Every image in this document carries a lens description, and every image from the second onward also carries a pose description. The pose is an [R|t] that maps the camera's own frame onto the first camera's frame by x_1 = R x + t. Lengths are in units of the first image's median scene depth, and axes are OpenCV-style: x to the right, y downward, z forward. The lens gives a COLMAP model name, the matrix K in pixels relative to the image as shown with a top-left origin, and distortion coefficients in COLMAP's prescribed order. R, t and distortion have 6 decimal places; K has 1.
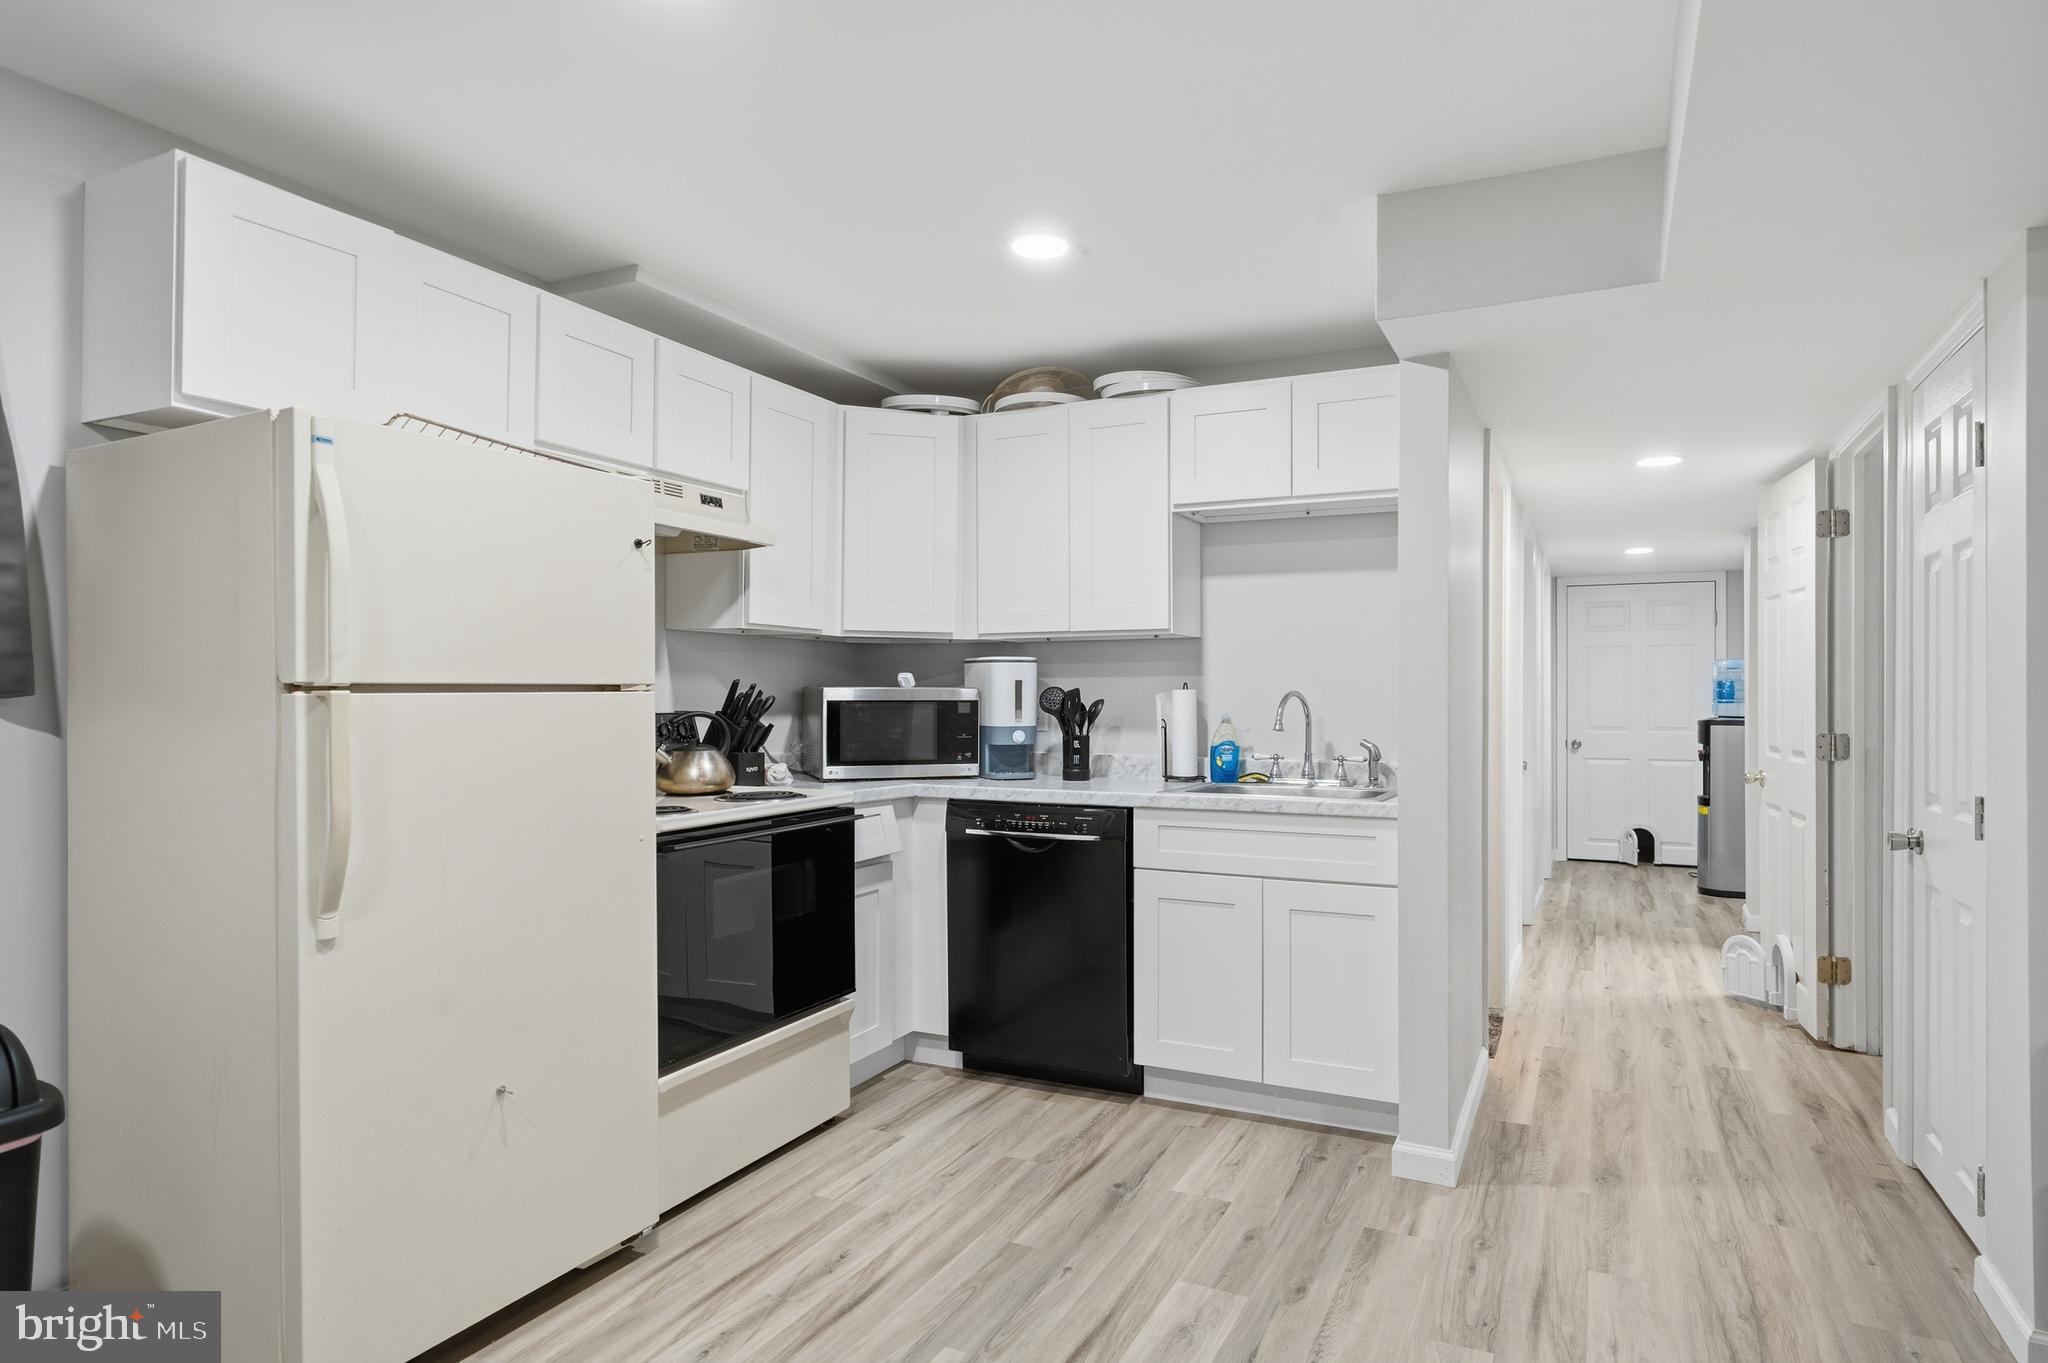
lens RADIAL K [[1157.8, 0, 1024.1], [0, 1157.8, 689.2], [0, 0, 1]] dist [-0.000149, 0.002422]
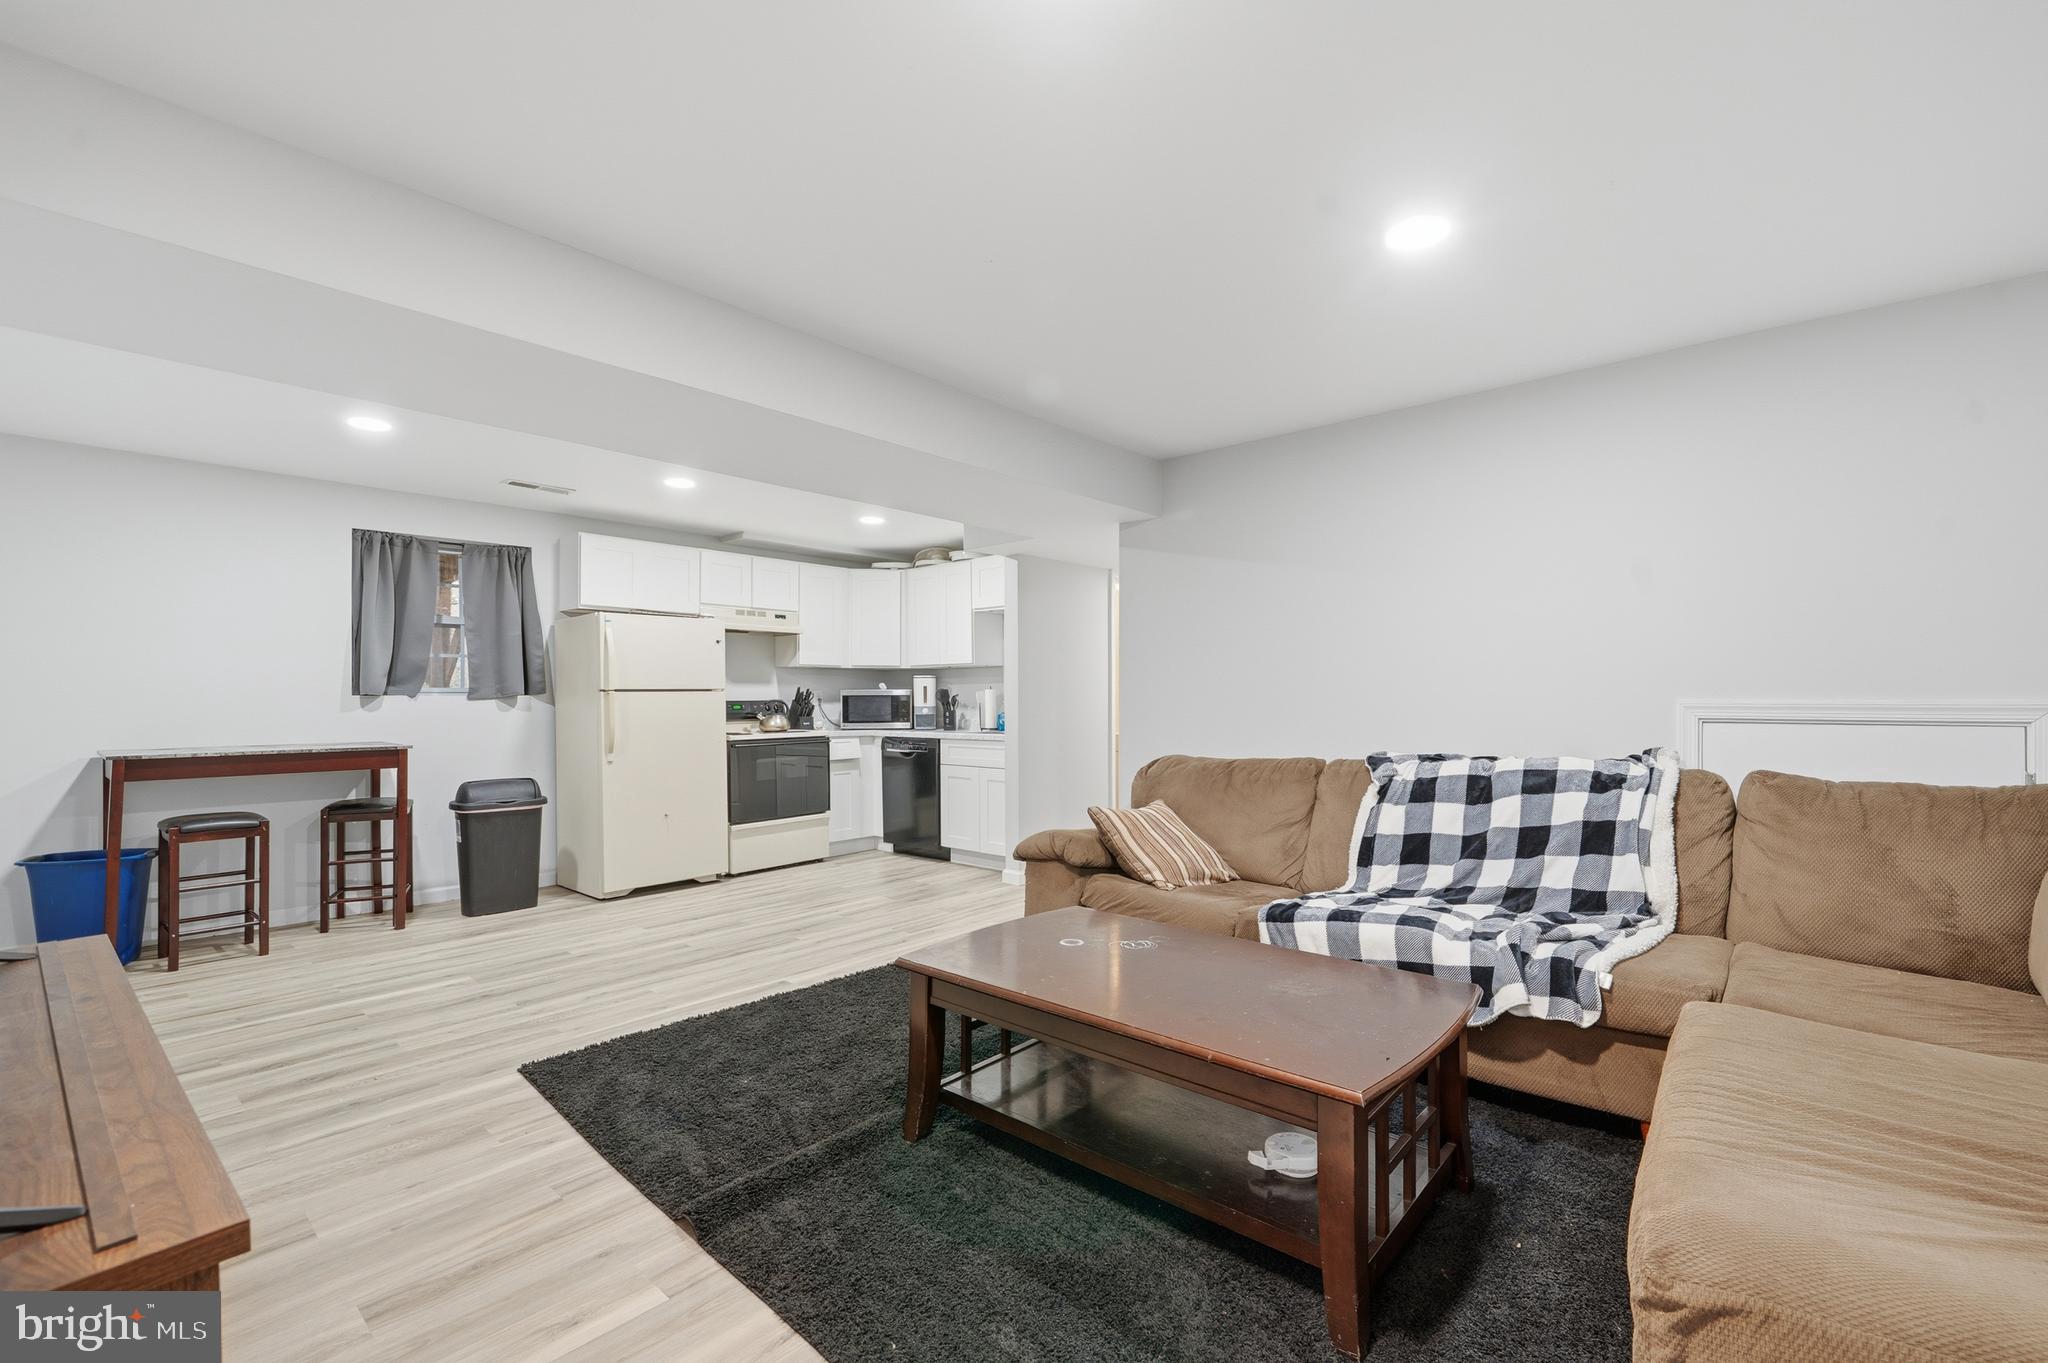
lens RADIAL K [[872.9, 0, 1047.4], [0, 872.9, 710.3], [0, 0, 1]] dist [-0.021755, 0.000127]
pose [[0.967070, -0.002885, -0.254494, 0.736141], [0.008056, 0.999782, 0.019281, 0.009261], [0.254383, -0.020696, 0.966882, -0.659802]]
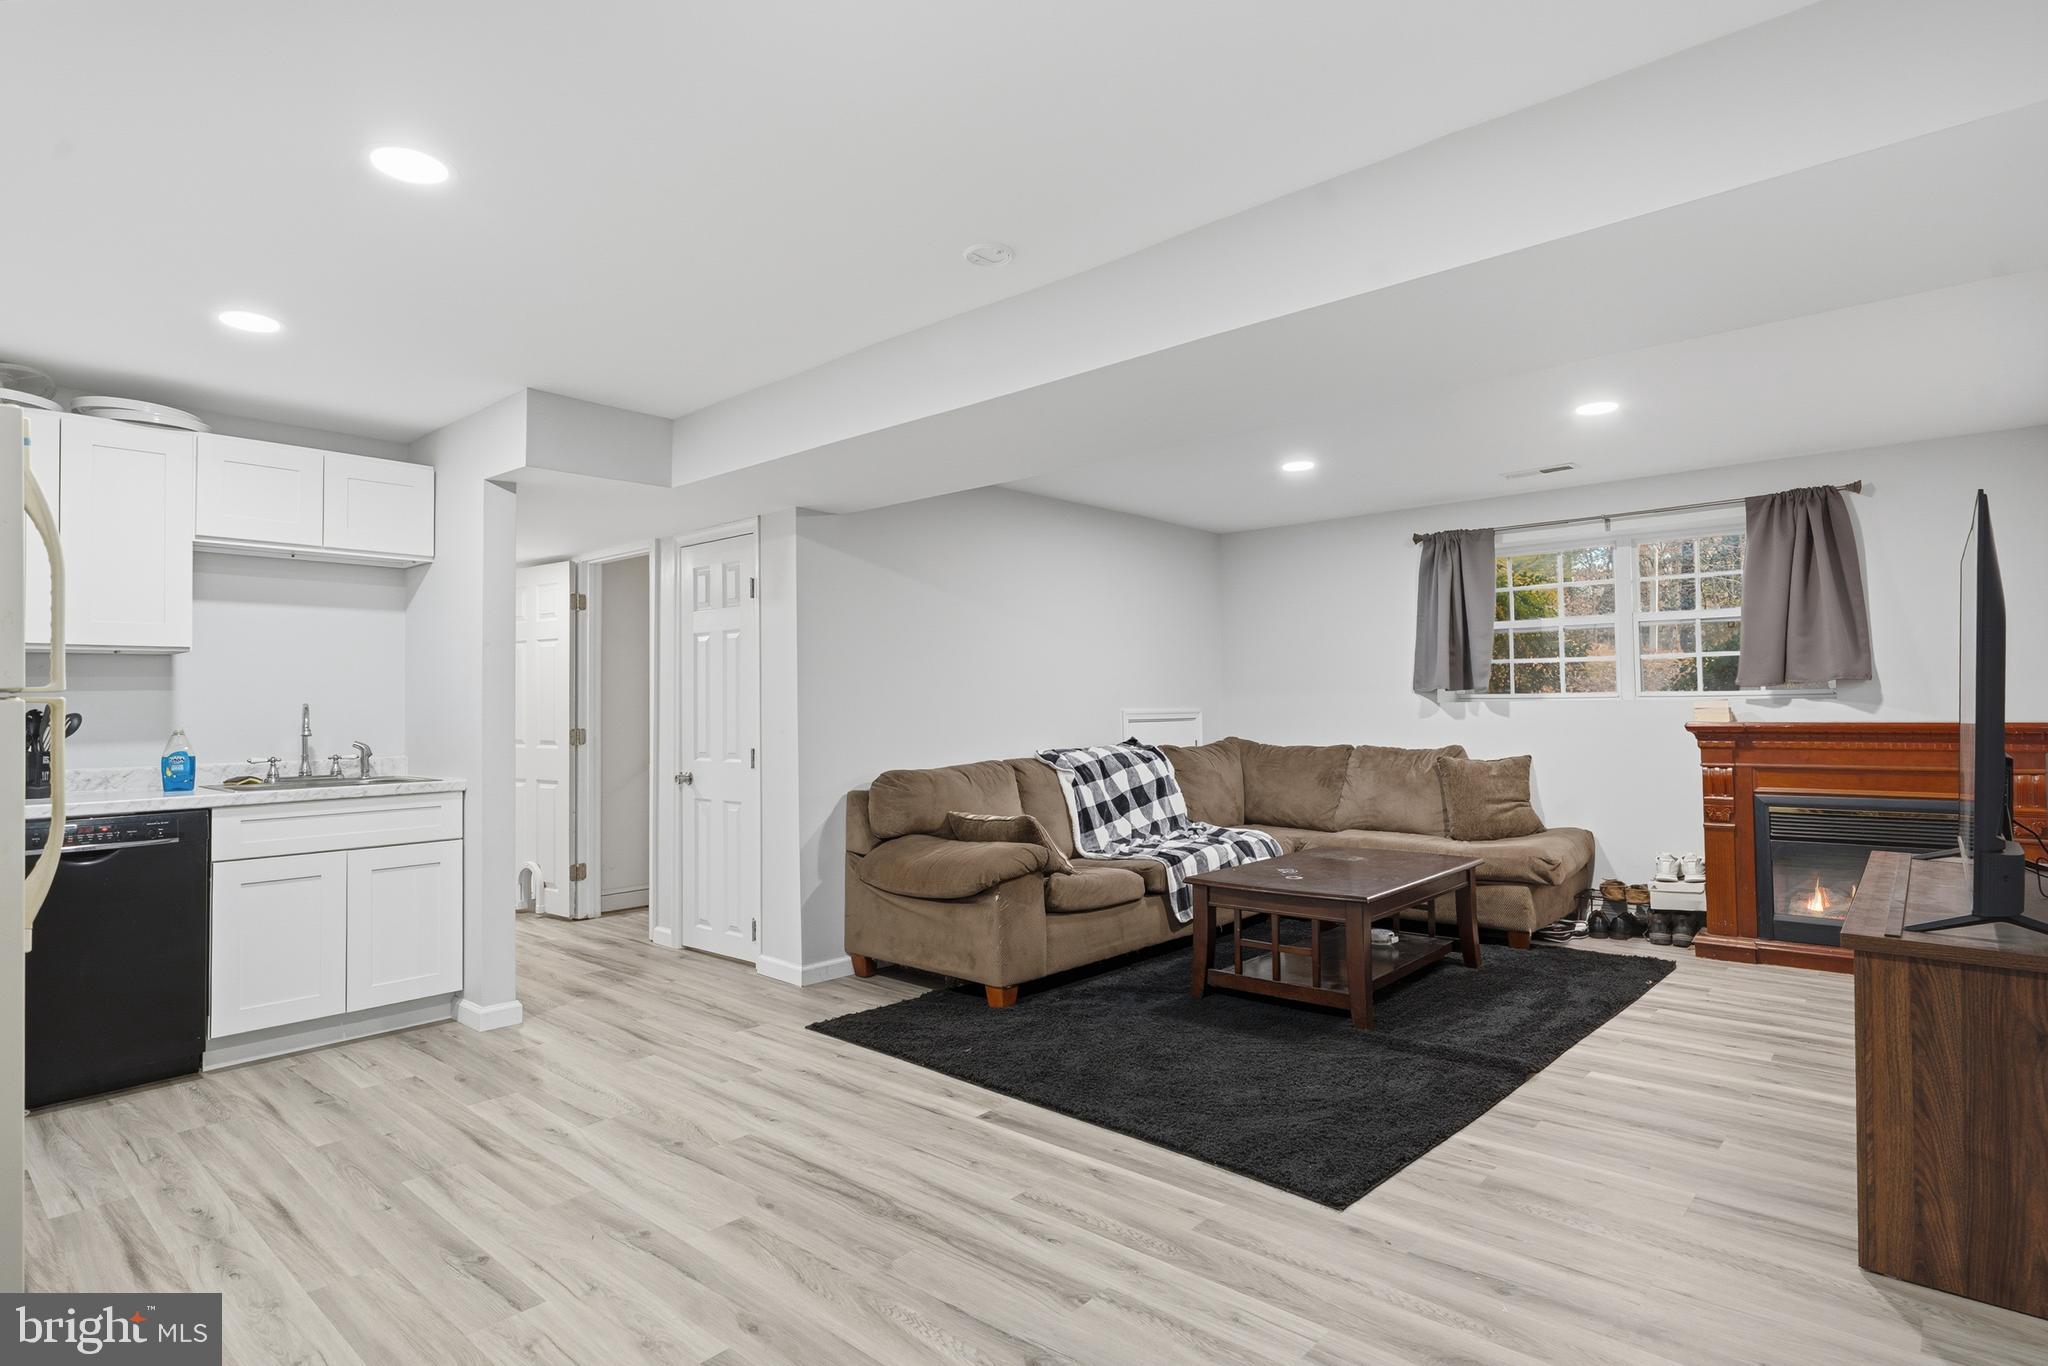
lens RADIAL K [[1051.4, 0, 1018.9], [0, 1051.4, 680.2], [0, 0, 1]] dist [-0.005583, 0.001026]
pose [[0.283663, 0.017191, 0.958770, -0.658572], [0.006421, 0.999783, -0.019826, 0.003579], [-0.958903, 0.011780, 0.283491, -0.034183]]
